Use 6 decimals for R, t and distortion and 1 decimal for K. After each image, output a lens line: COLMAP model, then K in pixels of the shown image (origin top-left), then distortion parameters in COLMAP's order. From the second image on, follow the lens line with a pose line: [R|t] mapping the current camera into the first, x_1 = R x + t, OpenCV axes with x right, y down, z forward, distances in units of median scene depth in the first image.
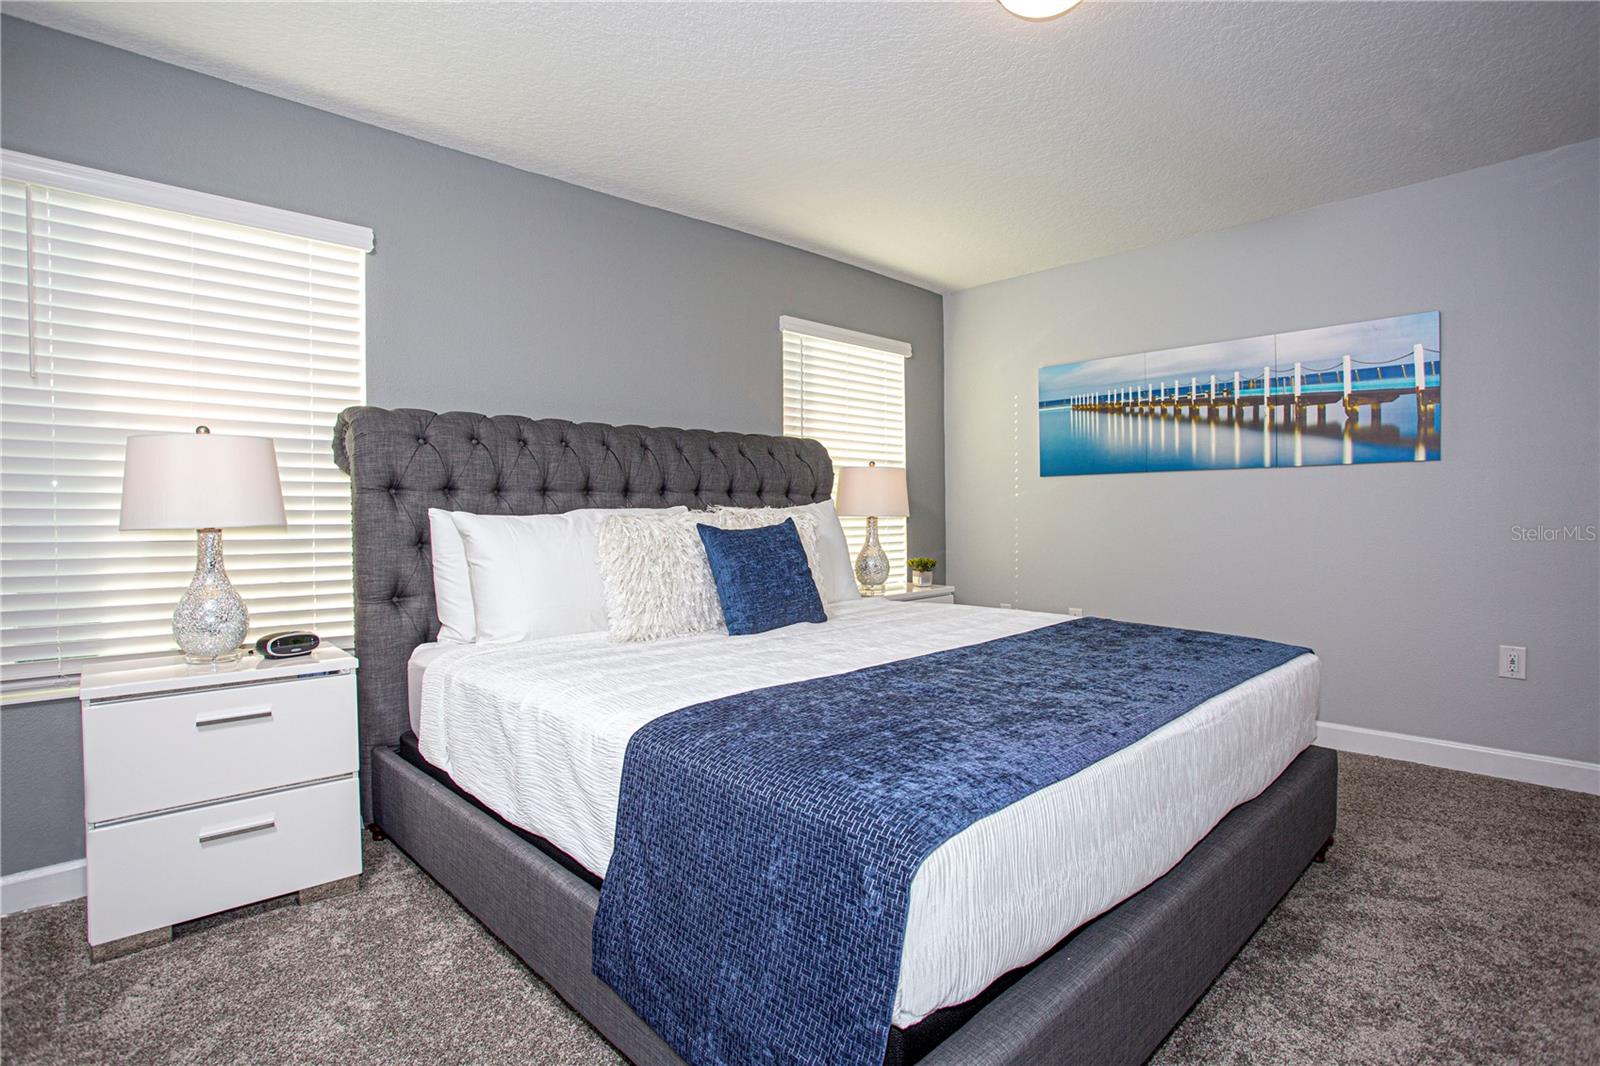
lens RADIAL K [[812.3, 0, 796.8], [0, 812.3, 528.2], [0, 0, 1]] dist [-0.073175, 0.037520]
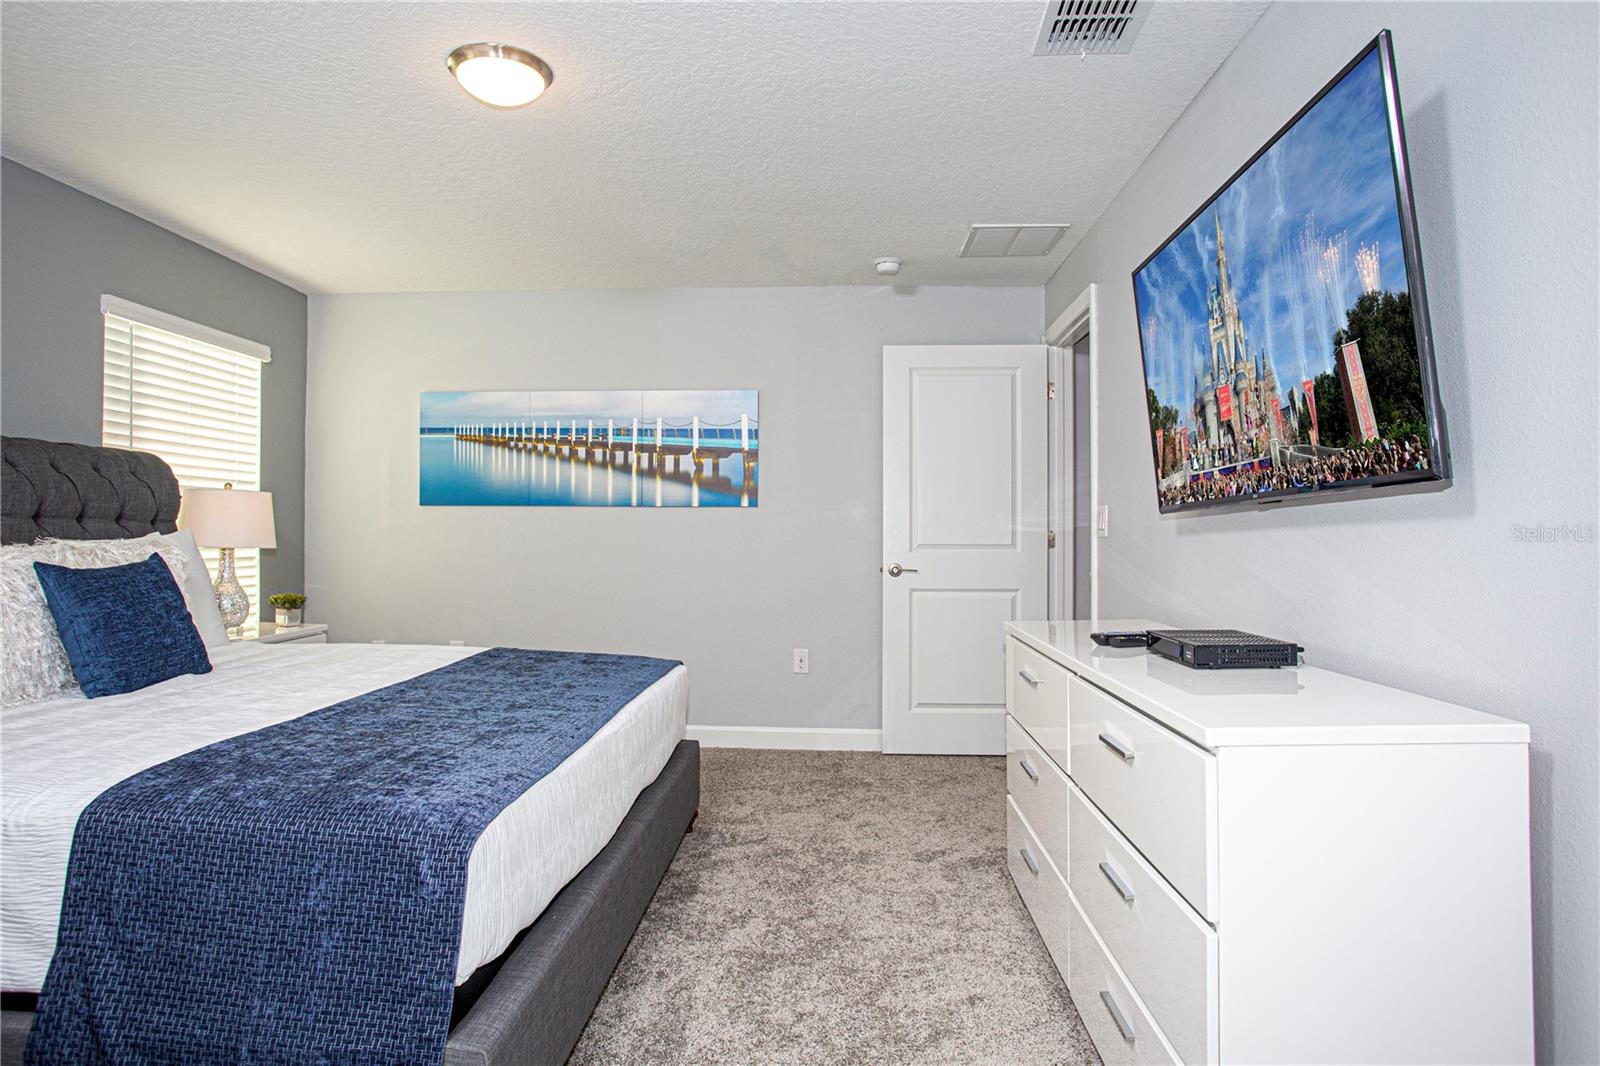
lens RADIAL K [[983.5, 0, 746.2], [0, 983.5, 533.7], [0, 0, 1]] dist [-0.003126, 0.036566]
pose [[0.761797, 0.009527, 0.647746, -0.222119], [-0.002658, 0.999929, -0.011581, -0.024404], [-0.647810, 0.007101, 0.761769, -0.196685]]
